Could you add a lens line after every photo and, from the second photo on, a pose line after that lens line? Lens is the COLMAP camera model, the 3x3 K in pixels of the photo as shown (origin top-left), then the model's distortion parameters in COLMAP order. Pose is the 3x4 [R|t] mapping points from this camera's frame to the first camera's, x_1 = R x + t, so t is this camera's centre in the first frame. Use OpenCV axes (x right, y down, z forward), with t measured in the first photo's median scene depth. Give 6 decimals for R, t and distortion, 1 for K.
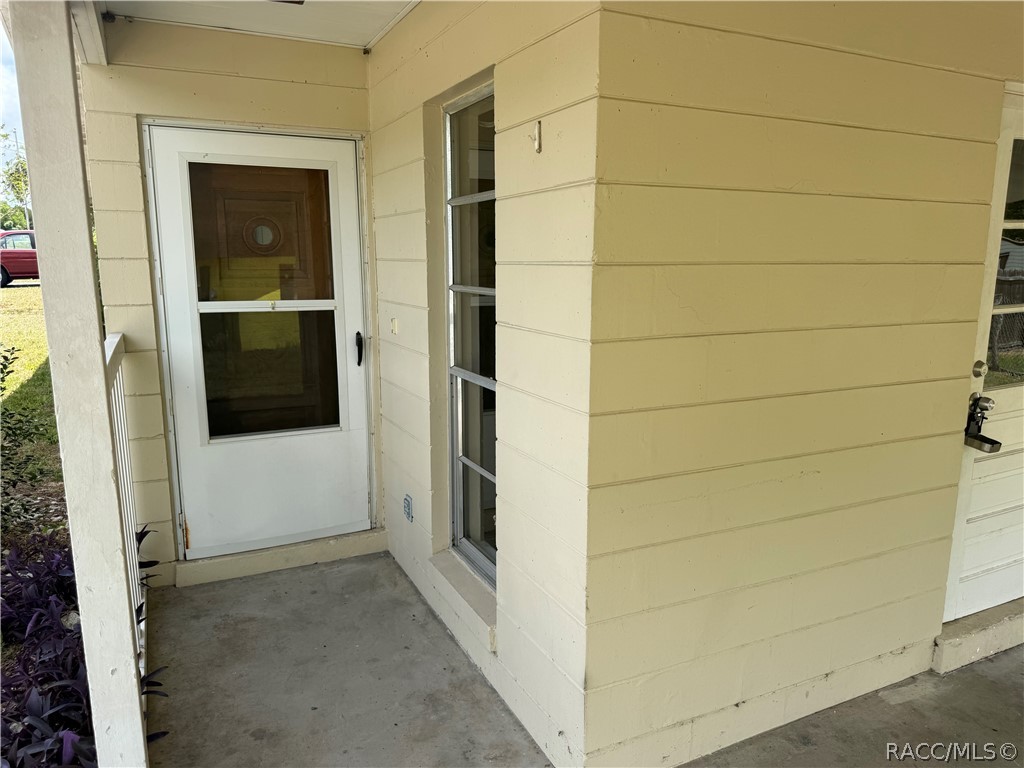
lens RADIAL K [[712.3, 0, 513.0], [0, 712.3, 383.1], [0, 0, 1]] dist [0.120145, -0.164824]
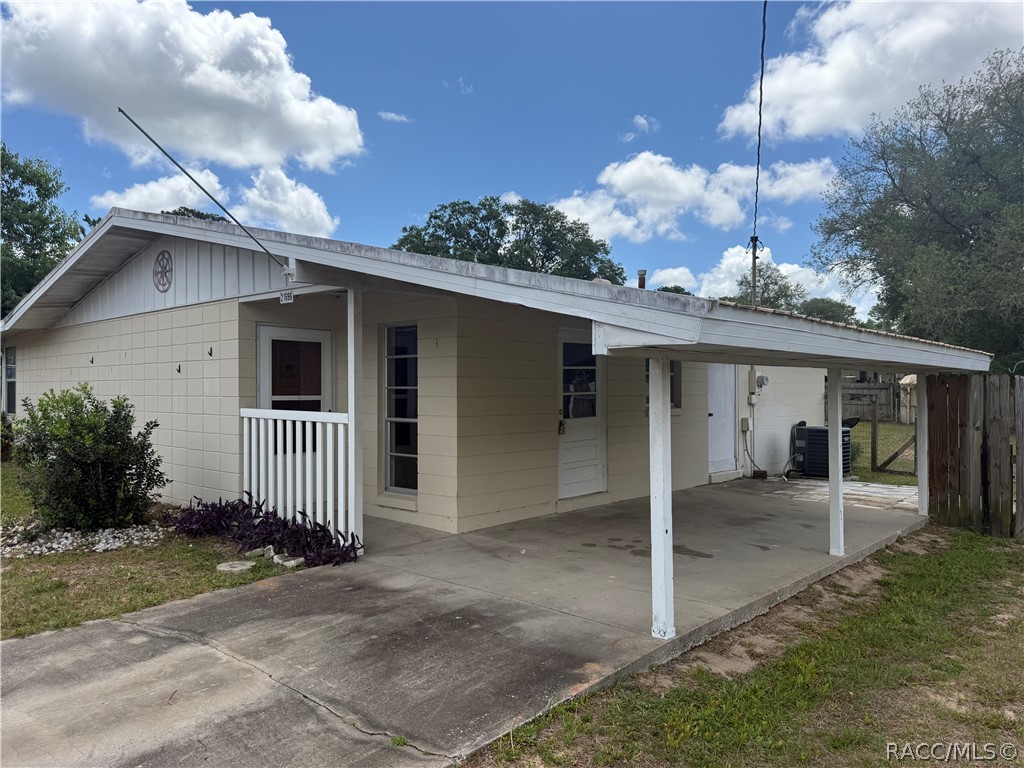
lens RADIAL K [[712.3, 0, 513.0], [0, 712.3, 383.1], [0, 0, 1]] dist [0.120145, -0.164824]
pose [[0.930485, 0.002970, 0.366317, -0.684132], [0.064248, 0.983145, -0.171169, 0.368470], [-0.360651, 0.182805, 0.914611, -1.766492]]
